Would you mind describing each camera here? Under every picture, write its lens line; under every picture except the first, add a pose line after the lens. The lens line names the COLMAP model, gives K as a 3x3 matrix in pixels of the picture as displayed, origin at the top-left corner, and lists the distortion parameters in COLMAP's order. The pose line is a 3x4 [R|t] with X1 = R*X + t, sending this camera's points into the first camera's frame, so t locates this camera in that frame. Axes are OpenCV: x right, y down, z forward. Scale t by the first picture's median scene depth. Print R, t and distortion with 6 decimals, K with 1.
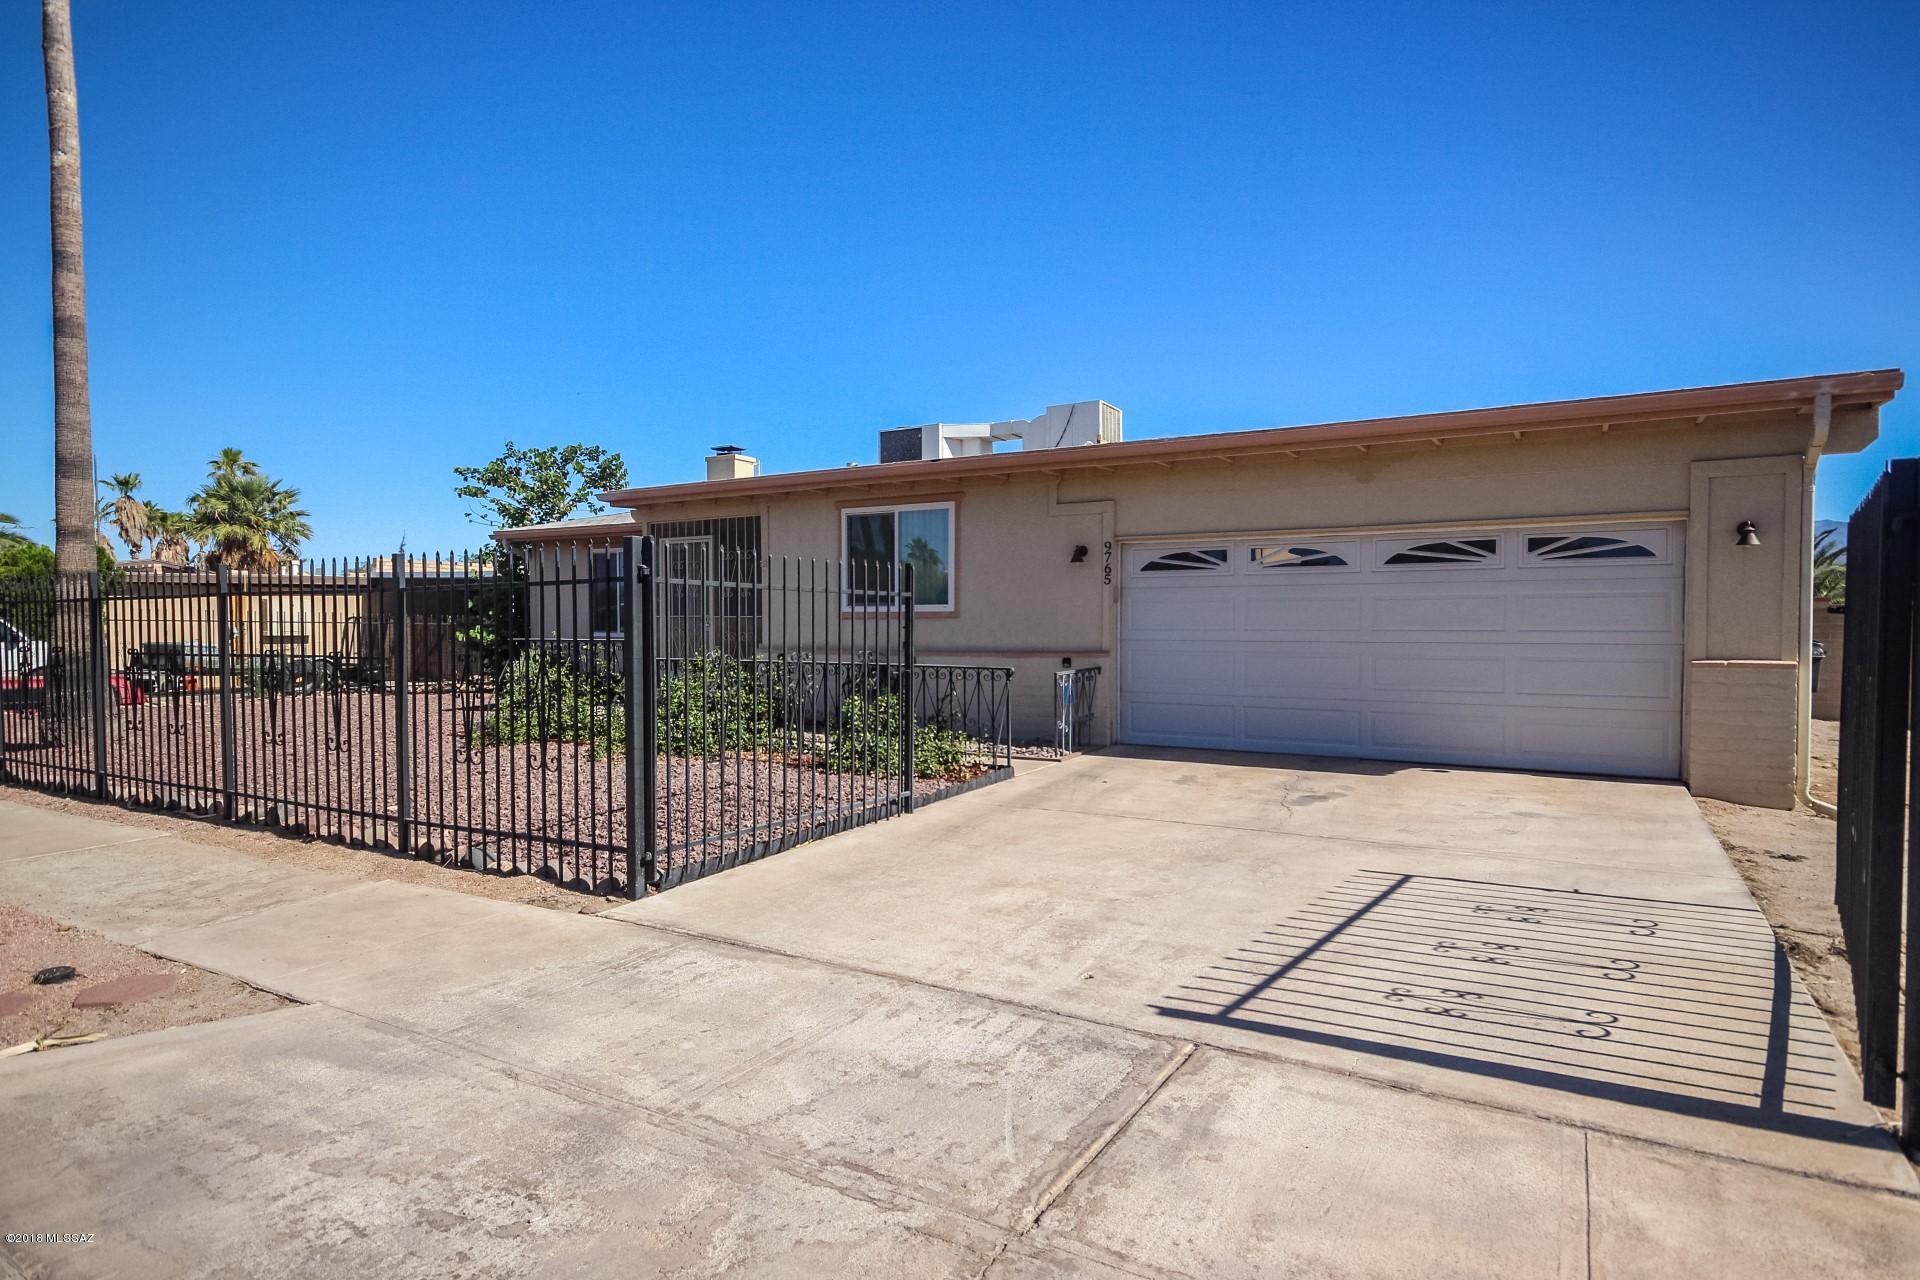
lens RADIAL K [[1036.0, 0, 948.8], [0, 1036.0, 646.8], [0, 0, 1]] dist [-0.012447, 0.021463]
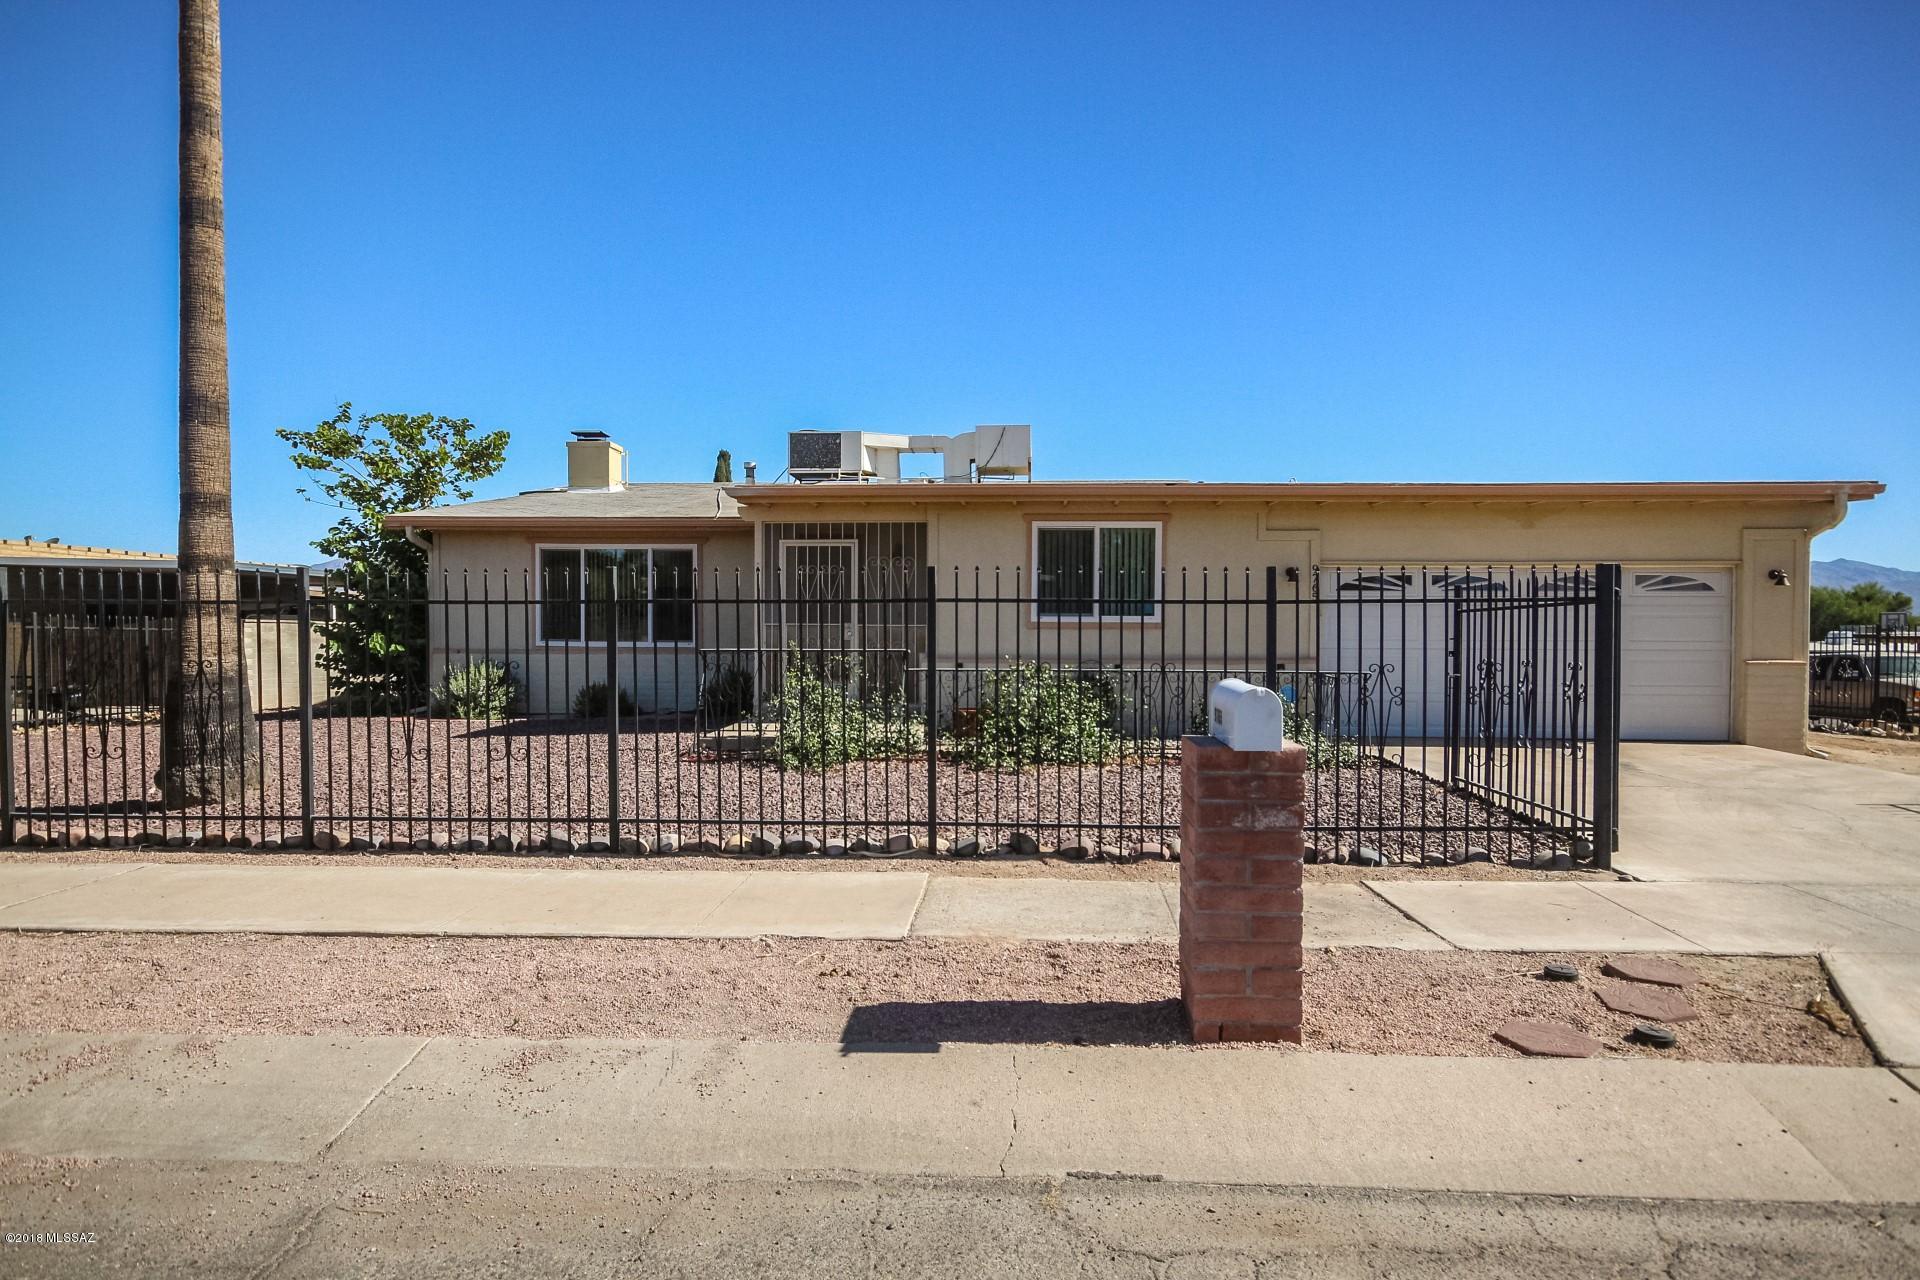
lens RADIAL K [[1036.0, 0, 948.8], [0, 1036.0, 646.8], [0, 0, 1]] dist [-0.012447, 0.021463]
pose [[0.887215, -0.003448, 0.461344, -0.696996], [0.006211, 0.999971, -0.004470, -0.005201], [-0.461315, 0.006831, 0.887210, 0.136898]]
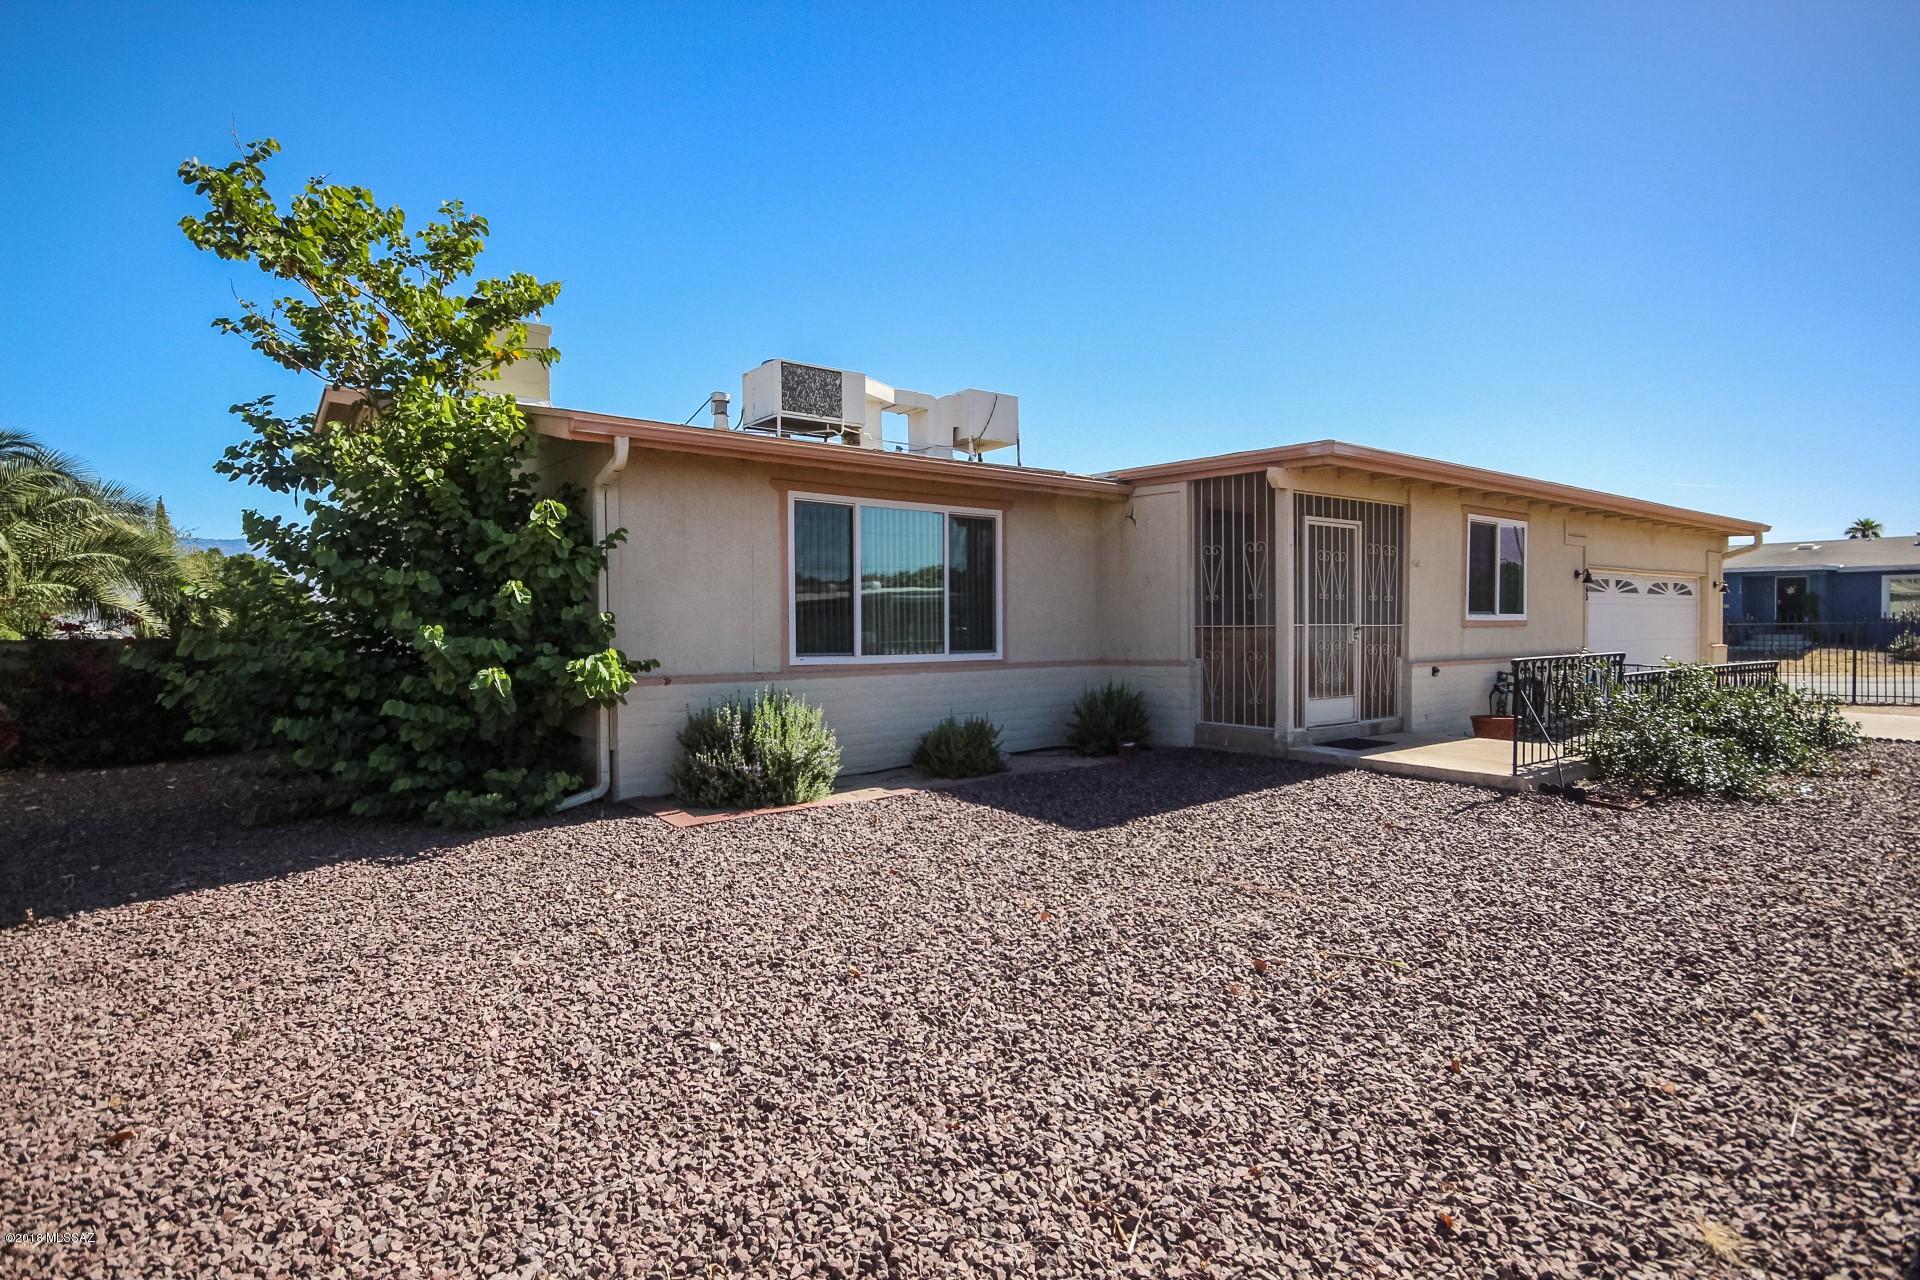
lens RADIAL K [[1036.0, 0, 948.8], [0, 1036.0, 646.8], [0, 0, 1]] dist [-0.012447, 0.021463]
pose [[0.351403, -0.021702, 0.935973, -1.249812], [0.028223, 0.999523, 0.012579, -0.037784], [-0.935799, 0.021995, 0.351848, 1.194737]]
